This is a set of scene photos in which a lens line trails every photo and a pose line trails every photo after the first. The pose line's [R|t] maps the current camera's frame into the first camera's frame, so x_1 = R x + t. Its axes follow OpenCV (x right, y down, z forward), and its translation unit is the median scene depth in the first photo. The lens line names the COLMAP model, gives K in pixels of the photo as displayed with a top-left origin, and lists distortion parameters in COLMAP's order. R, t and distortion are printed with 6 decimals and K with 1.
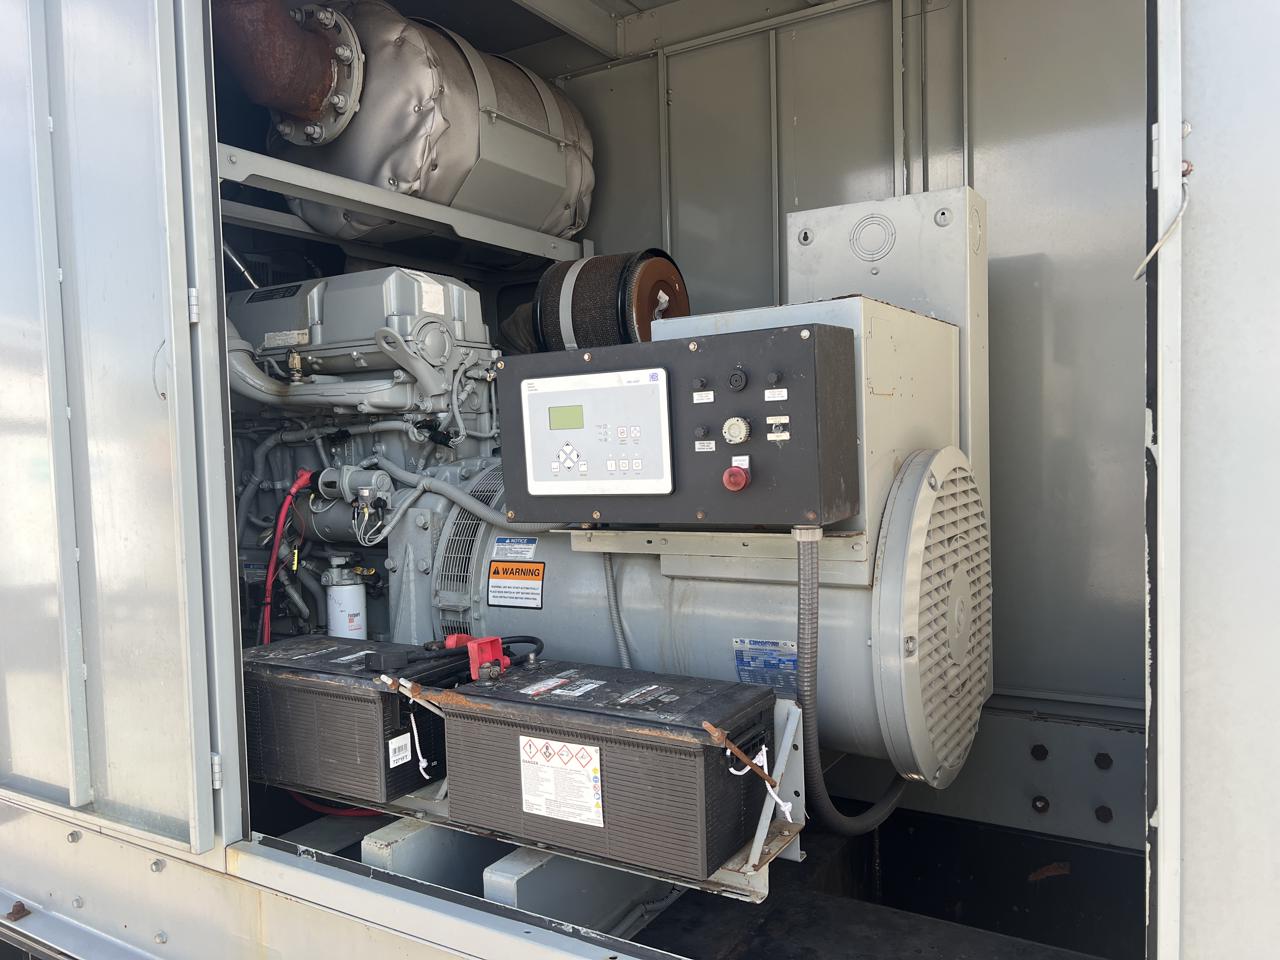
lens RADIAL K [[971.6, 0, 637.3], [0, 971.6, 483.3], [0, 0, 1]] dist [-0.007468, -0.014953]
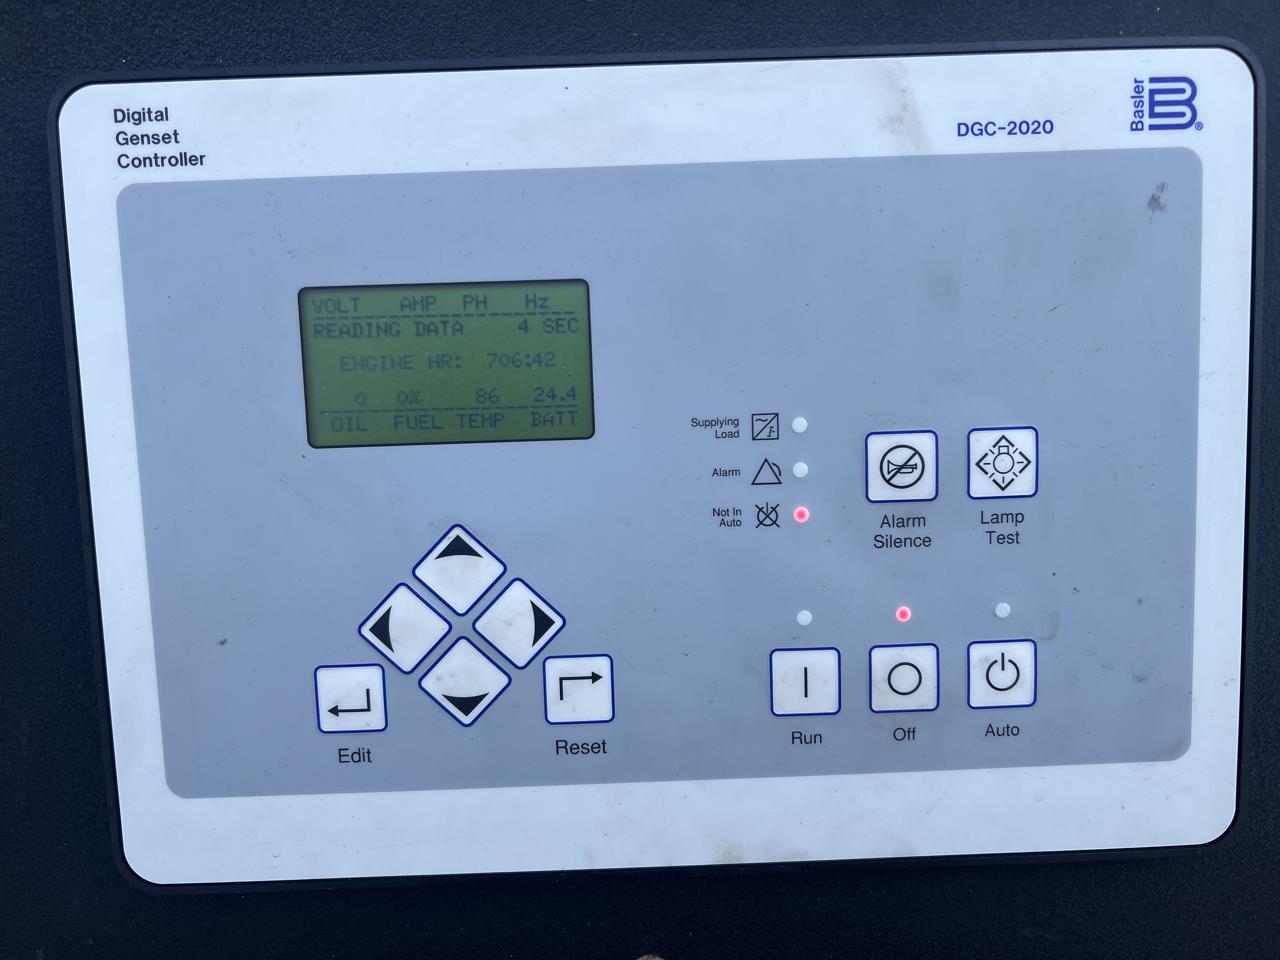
lens RADIAL K [[971.6, 0, 647.1], [0, 971.6, 471.7], [0, 0, 1]] dist [-0.007468, -0.014953]
pose [[0.852817, -0.024862, 0.521618, -0.124221], [0.021191, 0.999691, 0.013002, -0.053002], [-0.521780, -0.000035, 0.853080, 0.865720]]
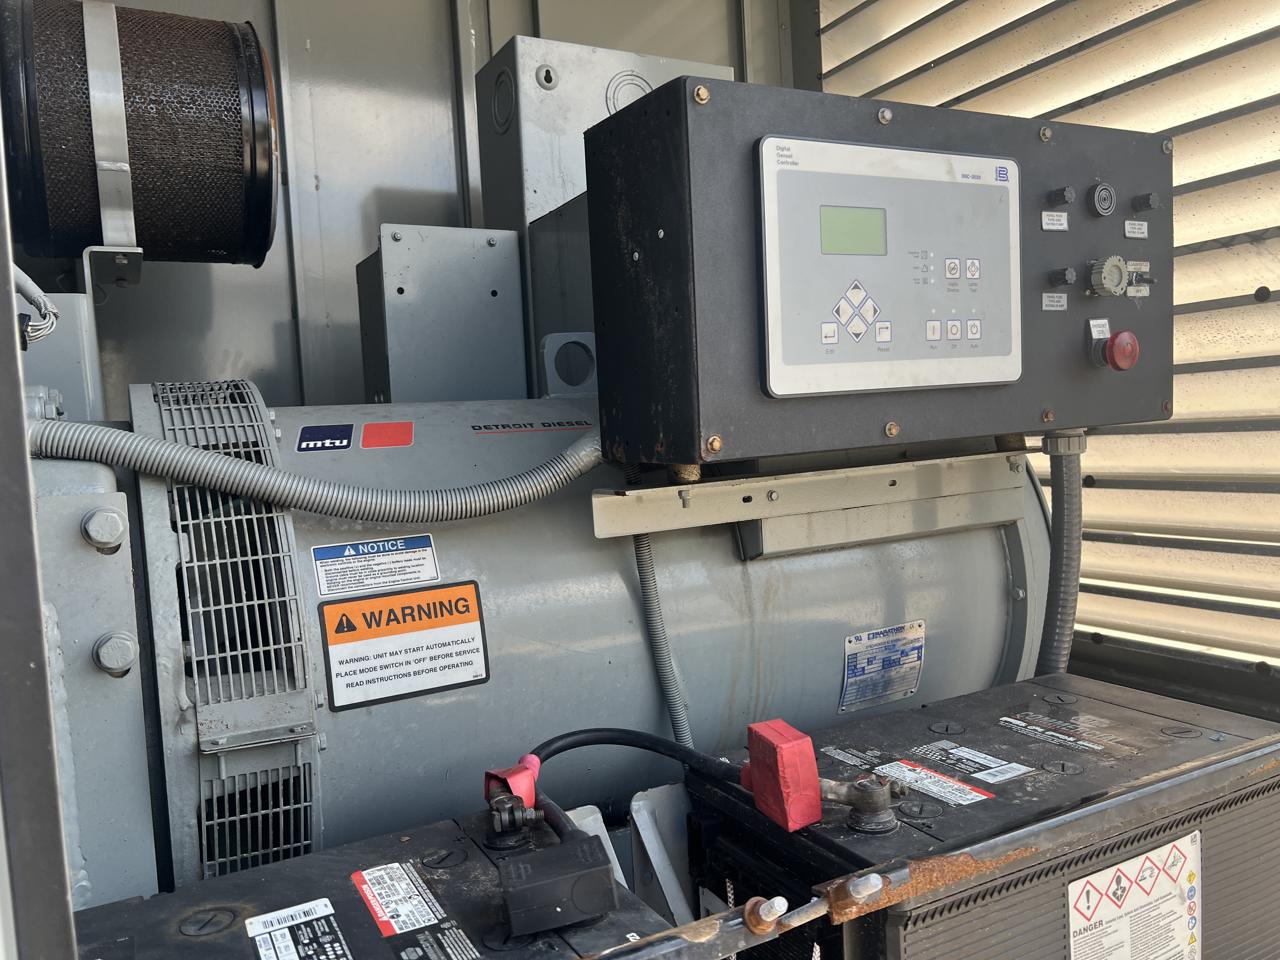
lens RADIAL K [[971.6, 0, 626.4], [0, 971.6, 502.4], [0, 0, 1]] dist [-0.007468, -0.014953]
pose [[0.517468, -0.064368, 0.853278, -0.559927], [0.082031, 0.996306, 0.025410, 0.046722], [-0.851762, 0.056846, 0.520836, 0.855243]]
